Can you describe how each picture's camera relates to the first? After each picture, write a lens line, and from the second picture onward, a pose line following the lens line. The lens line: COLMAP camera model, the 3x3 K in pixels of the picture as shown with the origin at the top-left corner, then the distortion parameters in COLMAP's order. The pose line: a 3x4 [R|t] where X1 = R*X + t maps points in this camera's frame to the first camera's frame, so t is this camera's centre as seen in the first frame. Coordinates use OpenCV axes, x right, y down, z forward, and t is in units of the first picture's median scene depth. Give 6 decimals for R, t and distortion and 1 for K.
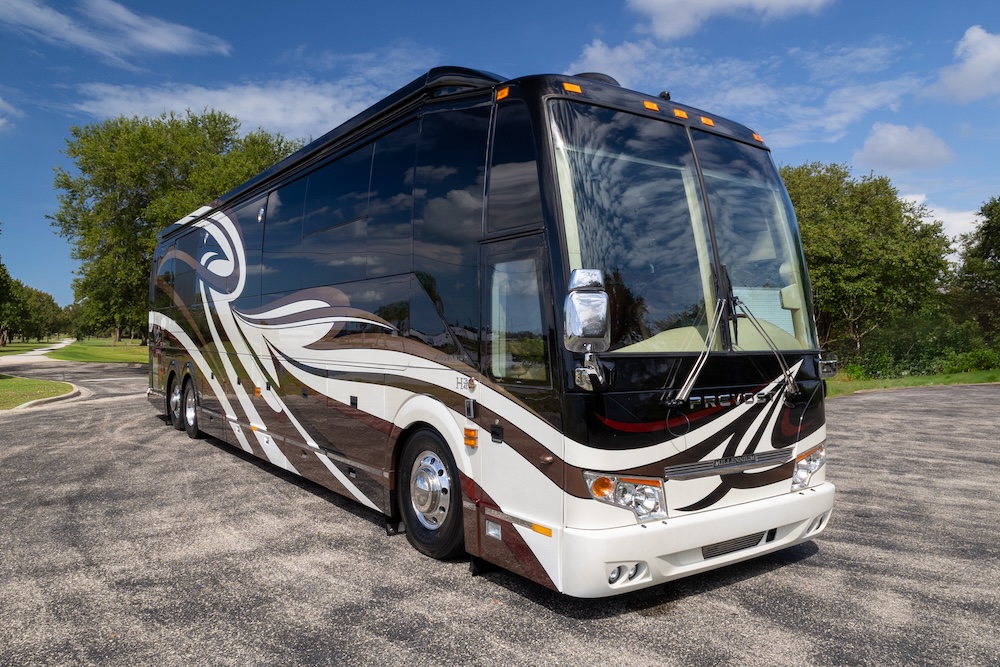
lens RADIAL K [[736.5, 0, 521.8], [0, 736.5, 297.4], [0, 0, 1]] dist [0.012262, -0.003760]
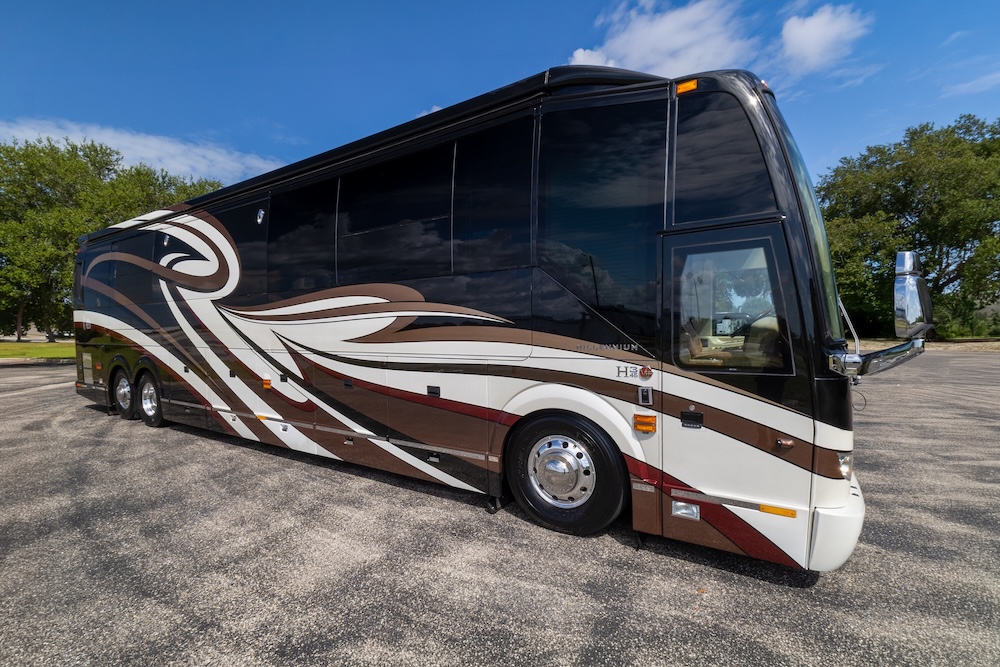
lens RADIAL K [[444.8, 0, 500.0], [0, 444.8, 333.5], [0, 0, 1]] dist [0.012932, -0.000730]
pose [[0.931890, -0.015380, 0.362414, -0.452442], [-0.006538, 0.998226, 0.059174, 0.025219], [-0.362681, -0.057513, 0.930137, 0.459890]]
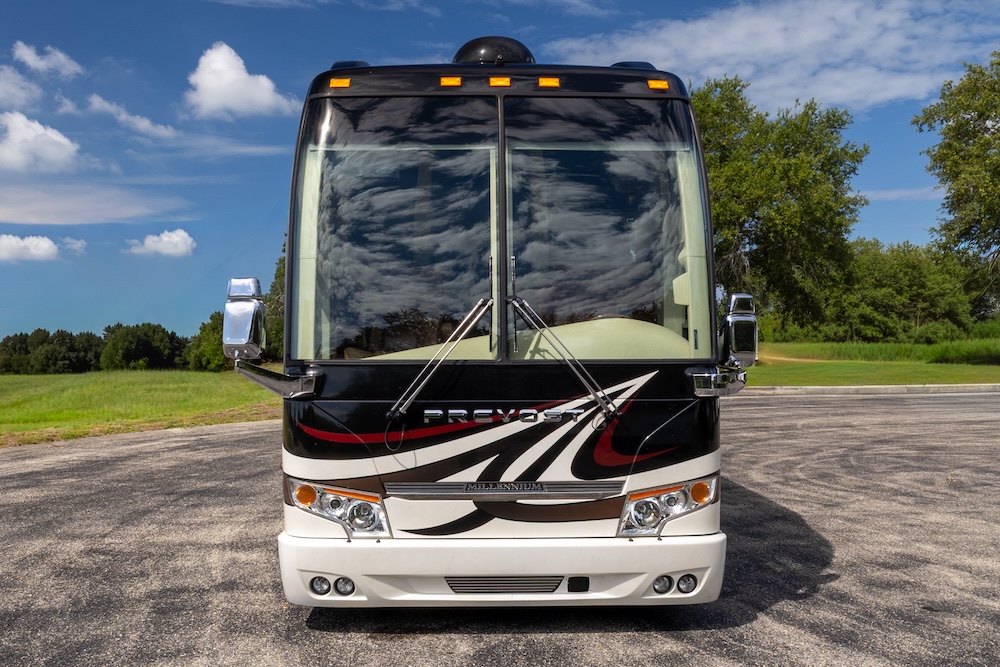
lens RADIAL K [[1021.6, 0, 473.1], [0, 1021.6, 292.1], [0, 0, 1]] dist [0.003451, -0.004499]
pose [[0.814086, -0.034504, -0.579718, 0.858177], [0.036919, 0.999289, -0.007631, 0.001495], [0.579569, -0.015190, 0.814781, 0.009261]]
